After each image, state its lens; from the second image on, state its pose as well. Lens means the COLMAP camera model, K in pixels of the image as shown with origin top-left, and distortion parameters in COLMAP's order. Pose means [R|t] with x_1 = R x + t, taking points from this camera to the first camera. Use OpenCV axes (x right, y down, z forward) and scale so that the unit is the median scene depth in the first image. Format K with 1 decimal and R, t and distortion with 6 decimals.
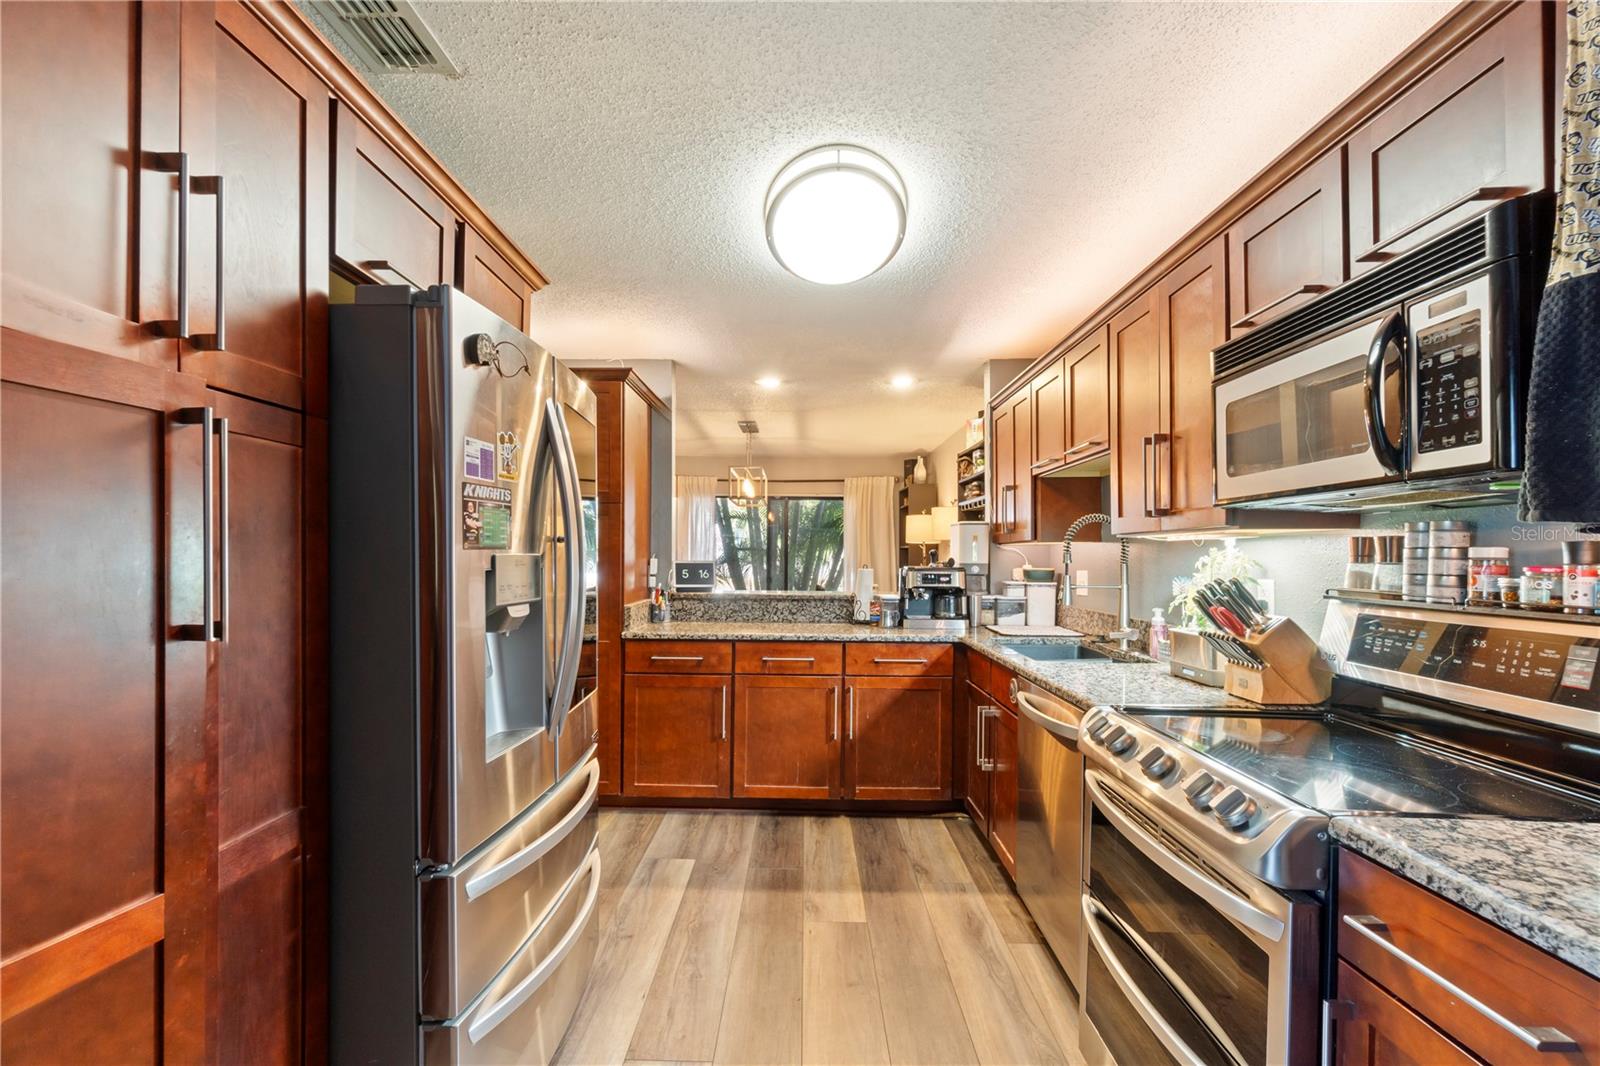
lens RADIAL K [[708.2, 0, 795.9], [0, 708.2, 553.0], [0, 0, 1]] dist [-0.000112, 0.000009]
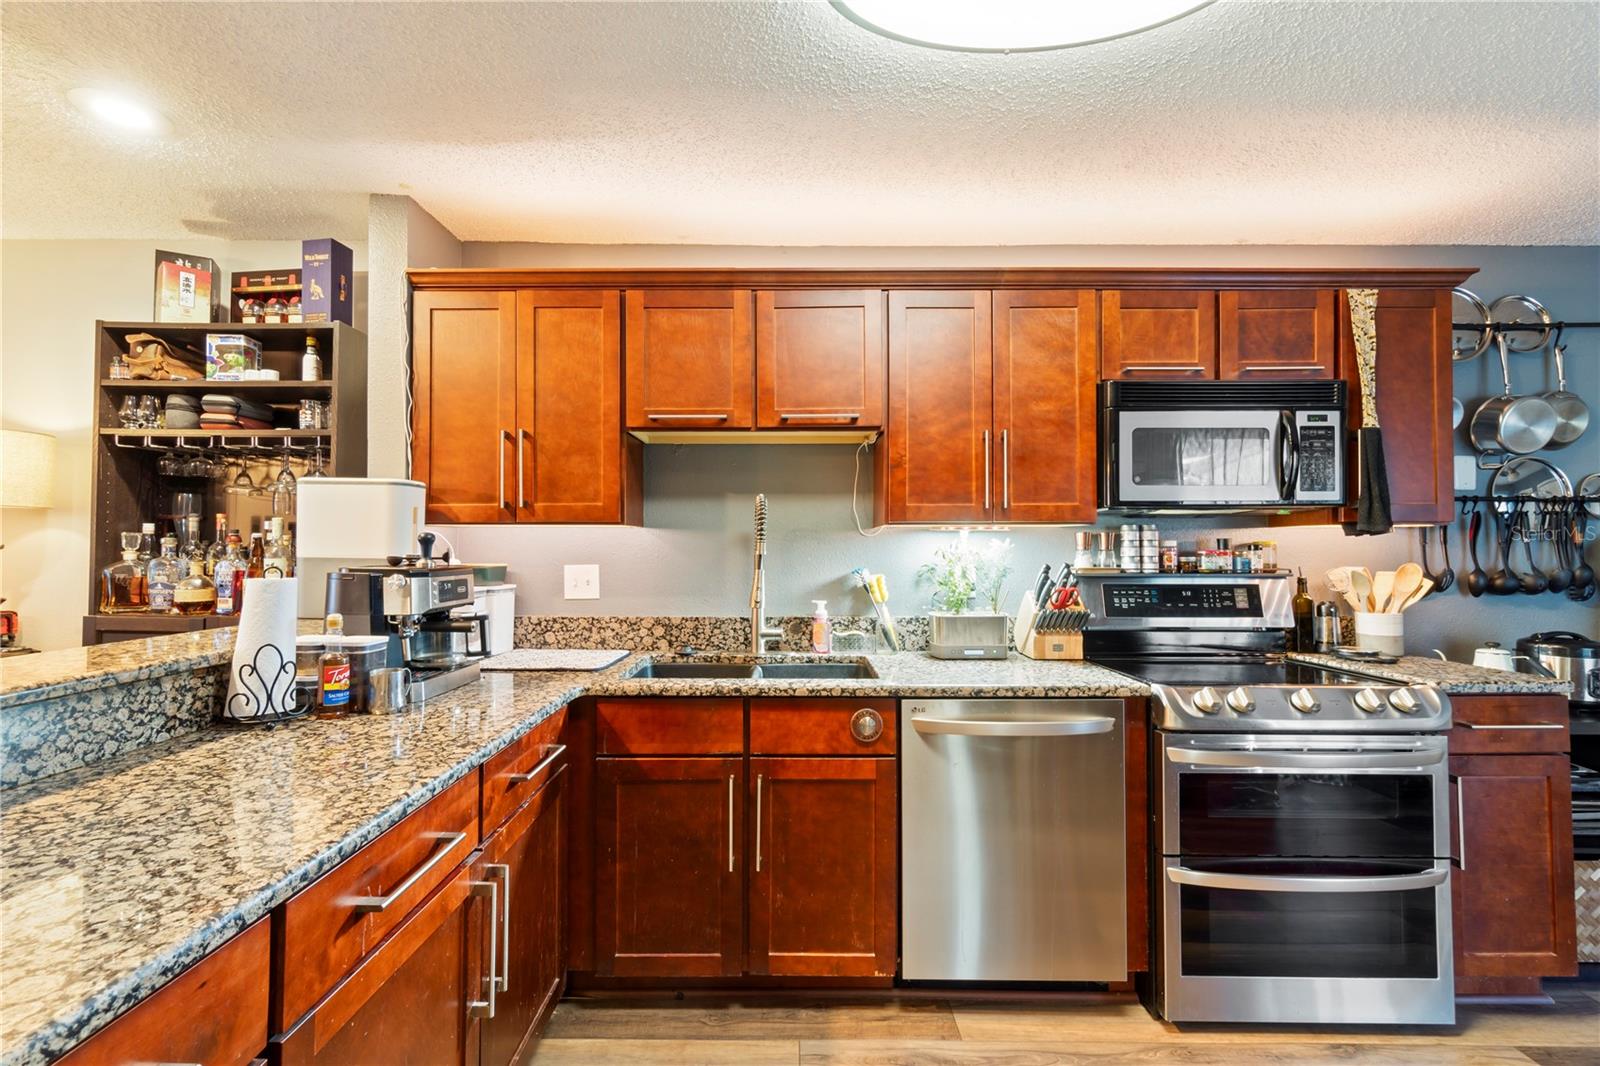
lens RADIAL K [[713.9, 0, 800.0], [0, 713.9, 533.0], [0, 0, 1]] dist [-0.000833, -0.000075]
pose [[-0.009428, 0.010659, 0.999899, -0.880404], [-0.004112, 0.999934, -0.010698, -0.002792], [-0.999947, -0.004213, -0.009383, 2.089915]]
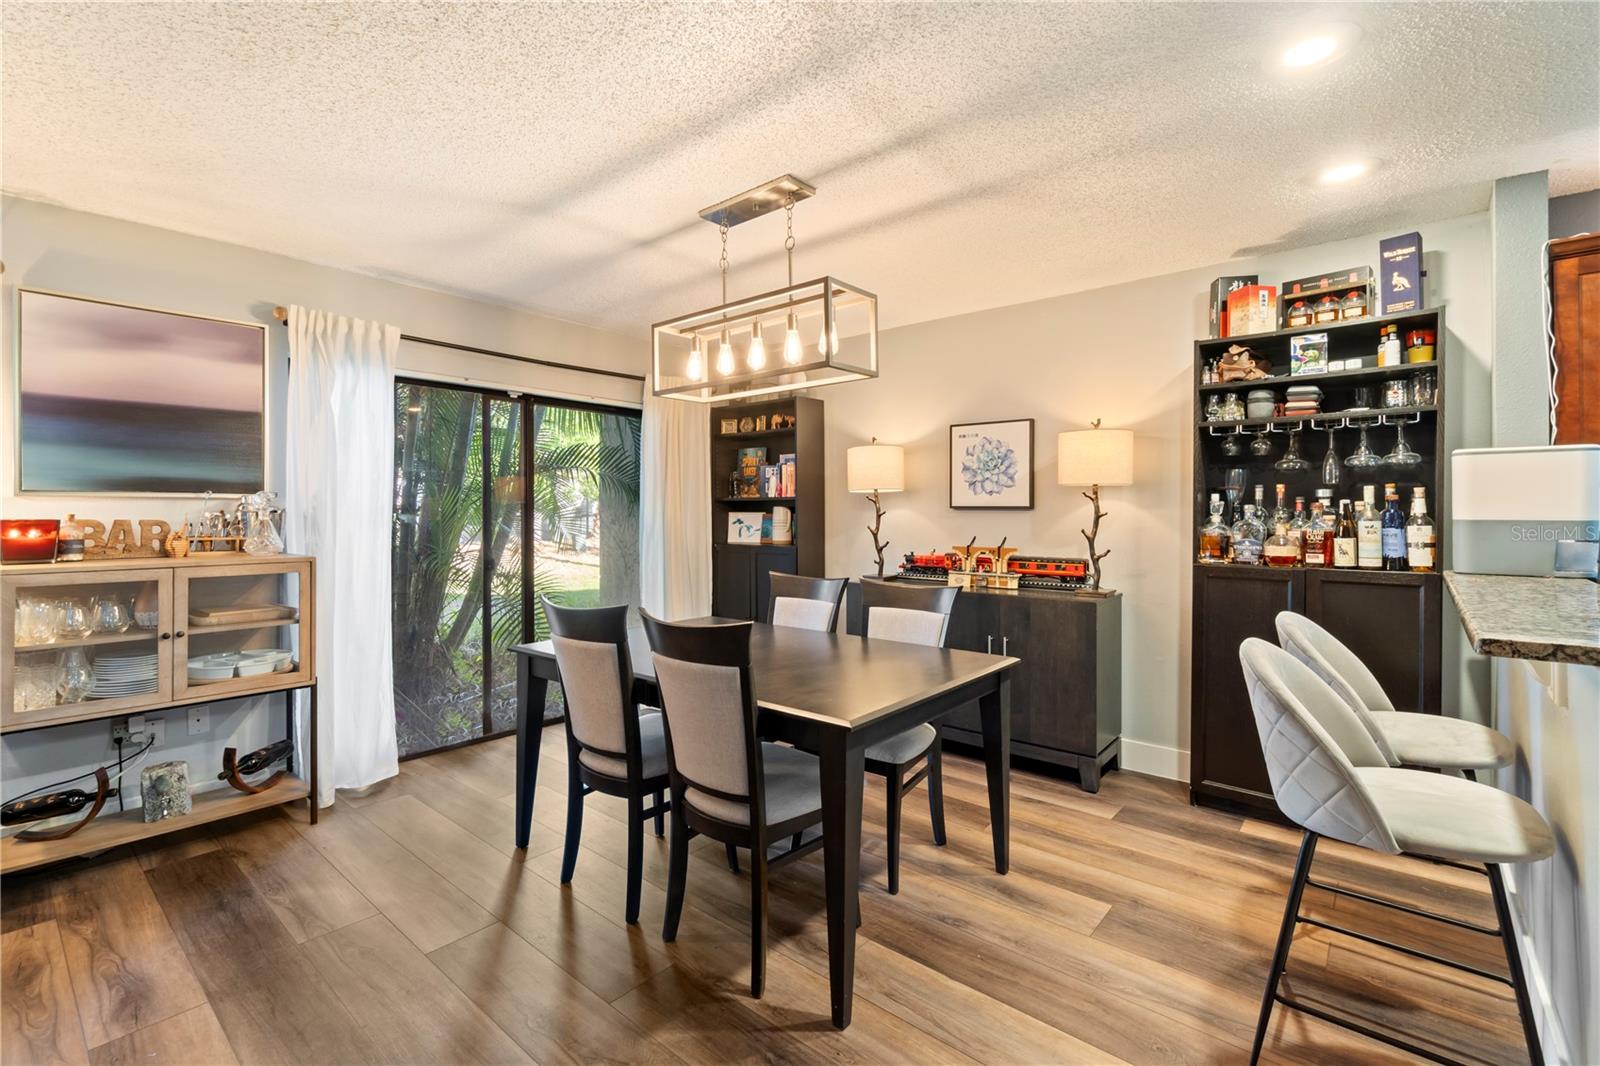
lens RADIAL K [[713.9, 0, 800.0], [0, 713.9, 533.0], [0, 0, 1]] dist [-0.000833, -0.000075]
pose [[0.638055, -0.018241, 0.769775, -1.684216], [-0.005308, 0.999591, 0.028087, 0.027500], [-0.769973, -0.022007, 0.637697, 3.261695]]
